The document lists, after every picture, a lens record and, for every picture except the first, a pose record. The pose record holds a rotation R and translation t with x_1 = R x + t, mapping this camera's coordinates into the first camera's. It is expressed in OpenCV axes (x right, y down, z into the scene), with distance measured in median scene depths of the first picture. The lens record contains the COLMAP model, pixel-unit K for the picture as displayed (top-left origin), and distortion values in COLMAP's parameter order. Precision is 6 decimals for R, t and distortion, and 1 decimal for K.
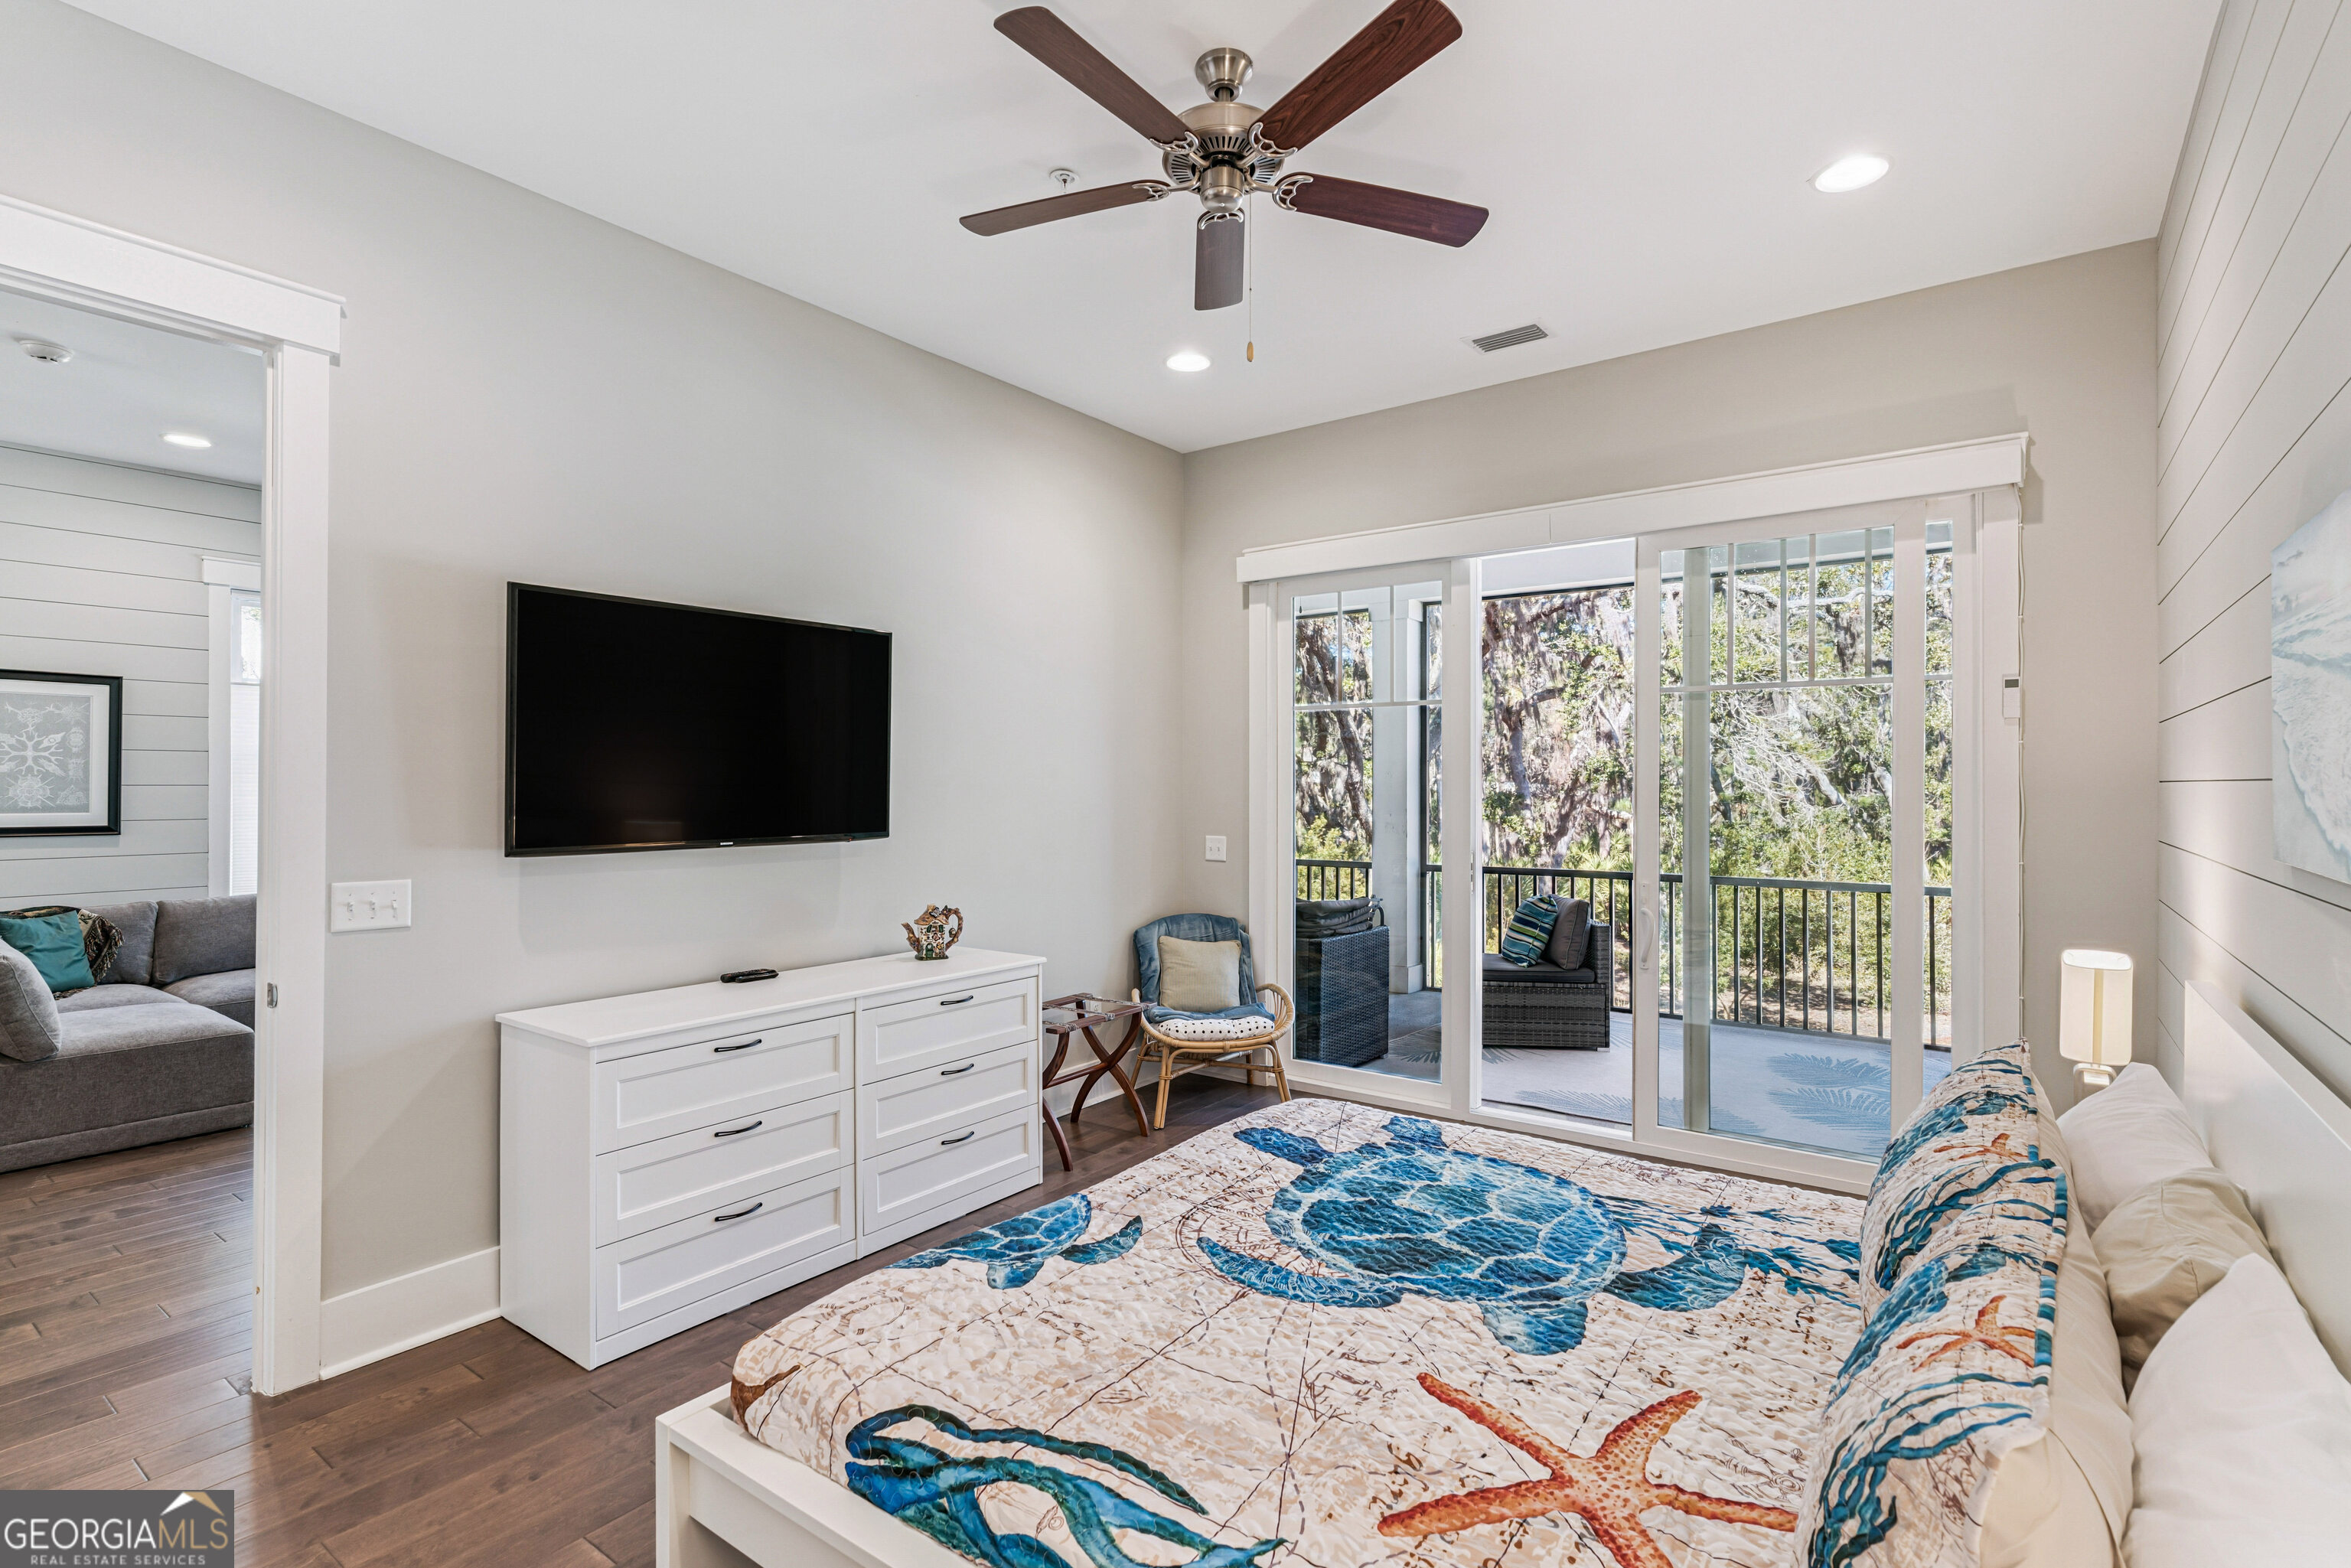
lens RADIAL K [[1114.9, 0, 1188.2], [0, 1114.9, 791.9], [0, 0, 1]] dist [0.000065, 0.000086]
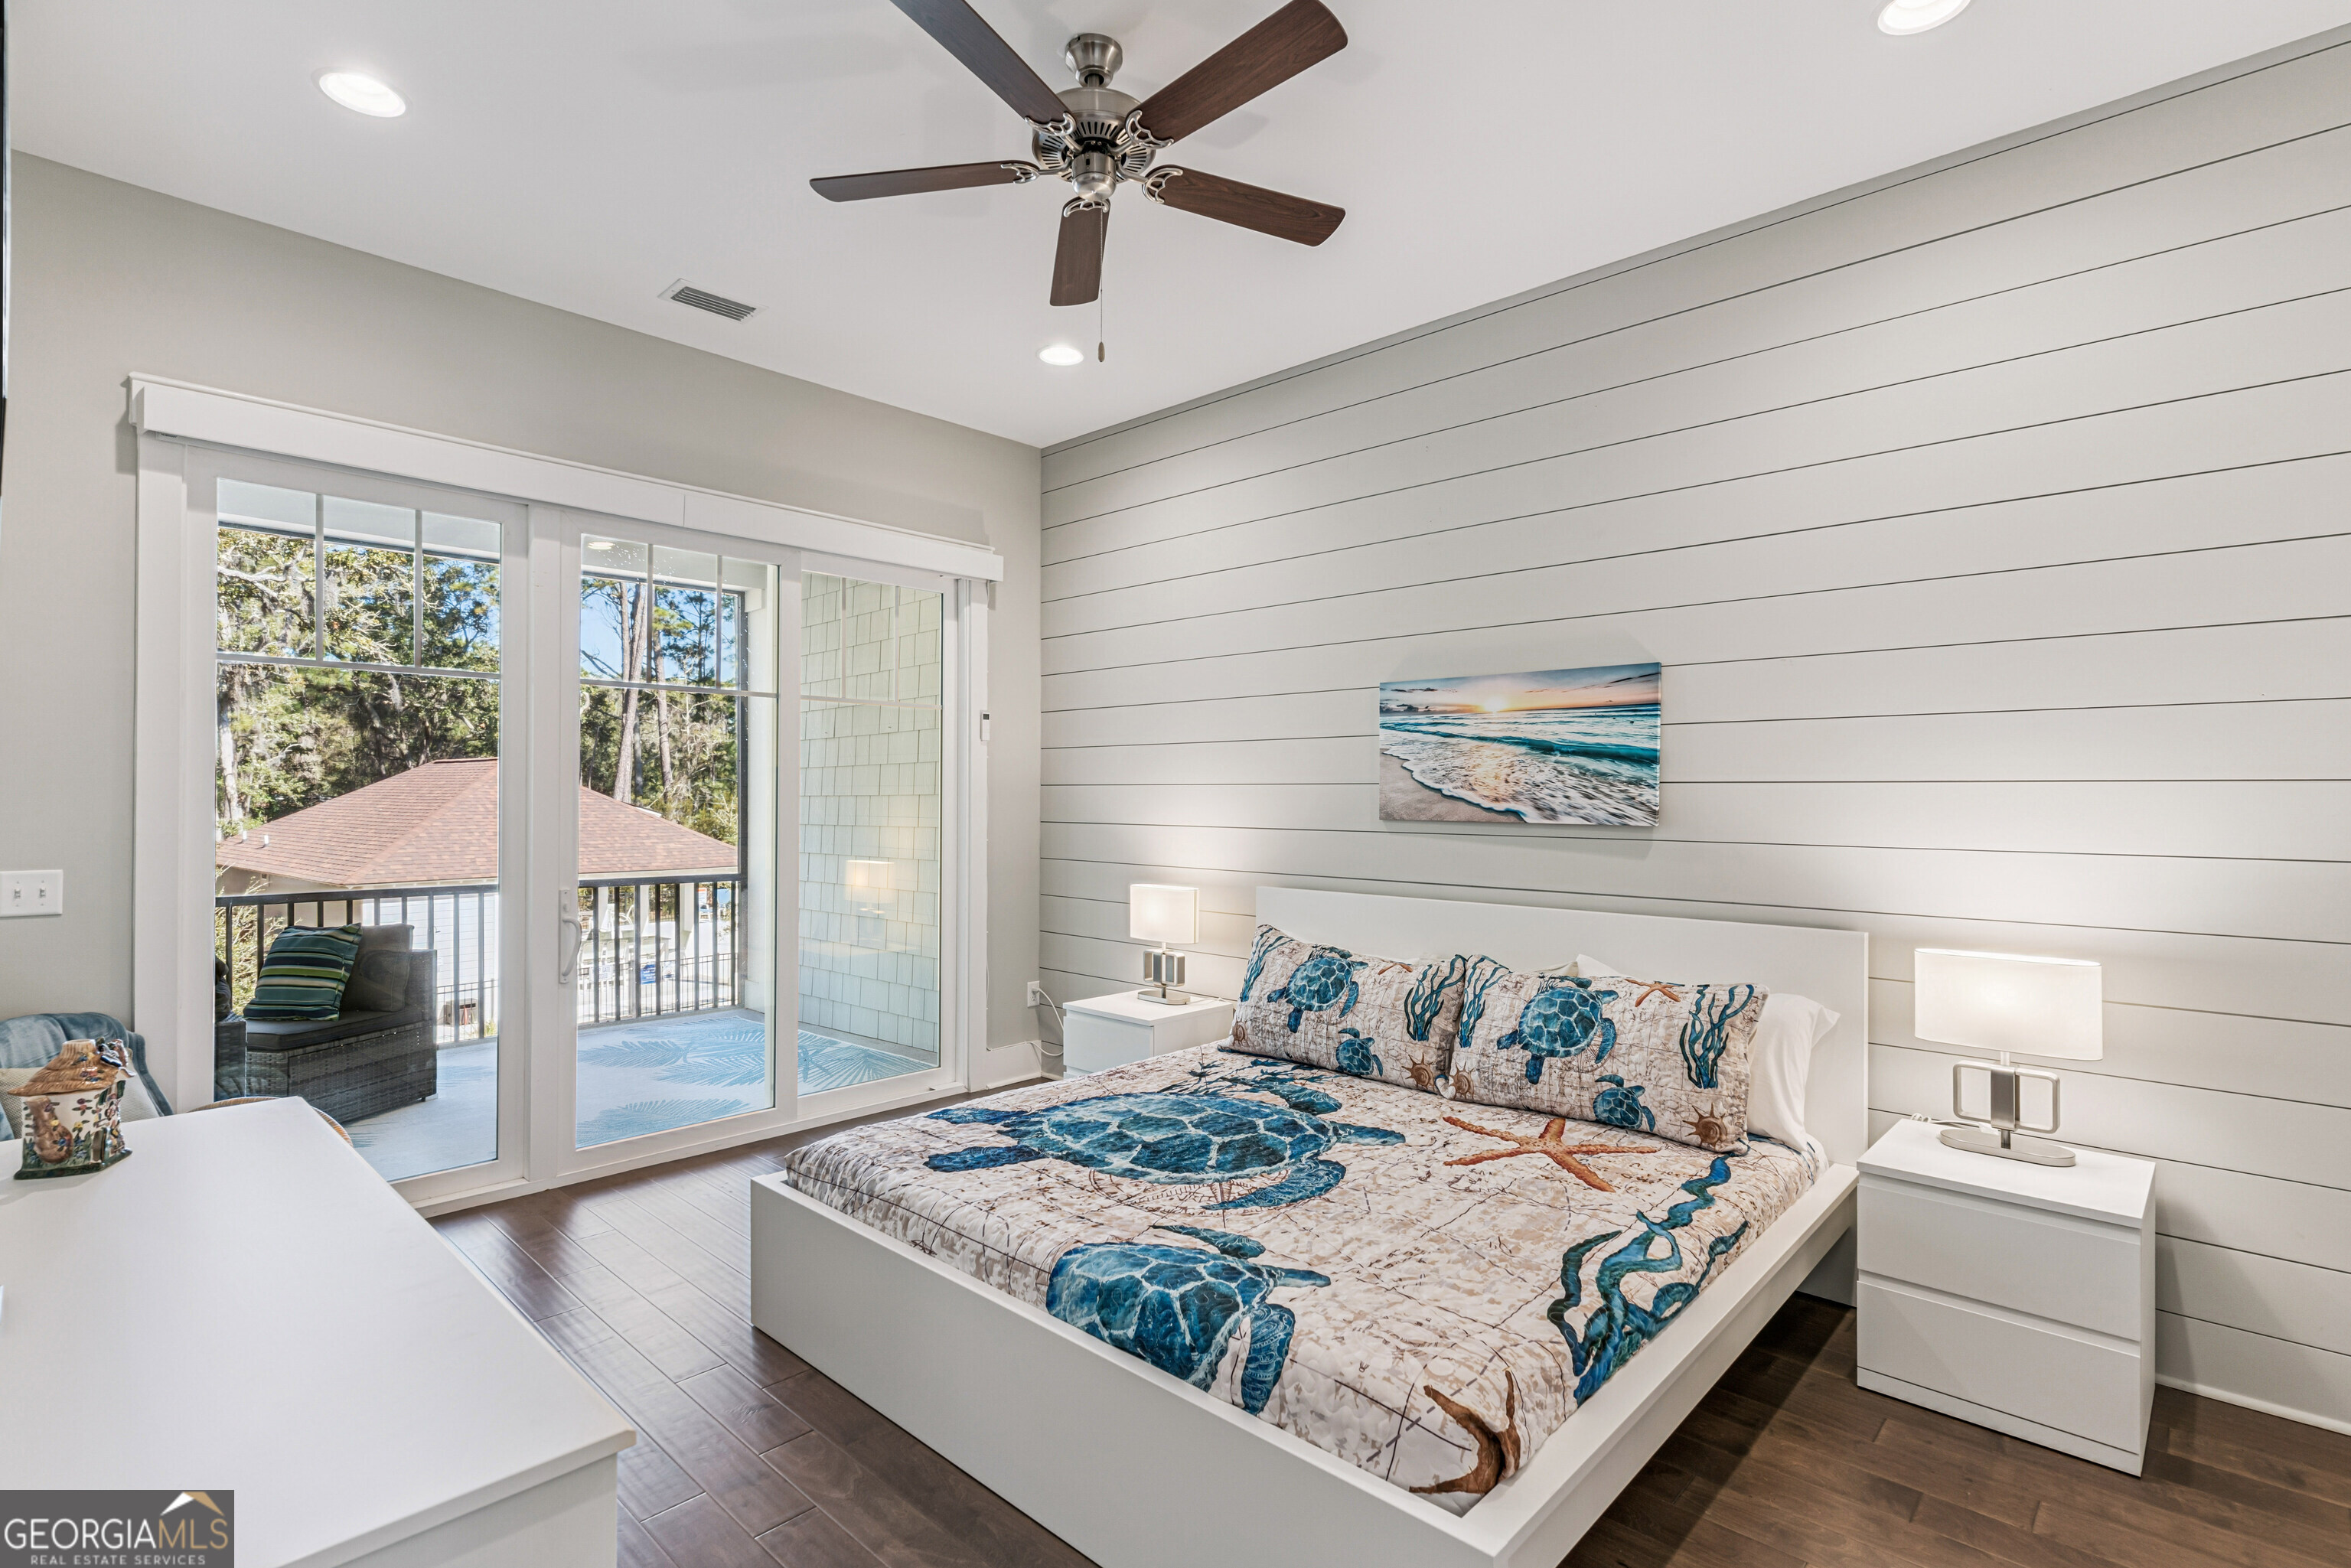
lens RADIAL K [[1114.9, 0, 1161.9], [0, 1114.9, 791.4], [0, 0, 1]] dist [0.000065, 0.000086]
pose [[0.128630, 0.004052, 0.991684, -1.021567], [0.001491, 0.999990, -0.004279, 0.010333], [-0.991692, 0.002029, 0.128623, 0.885360]]
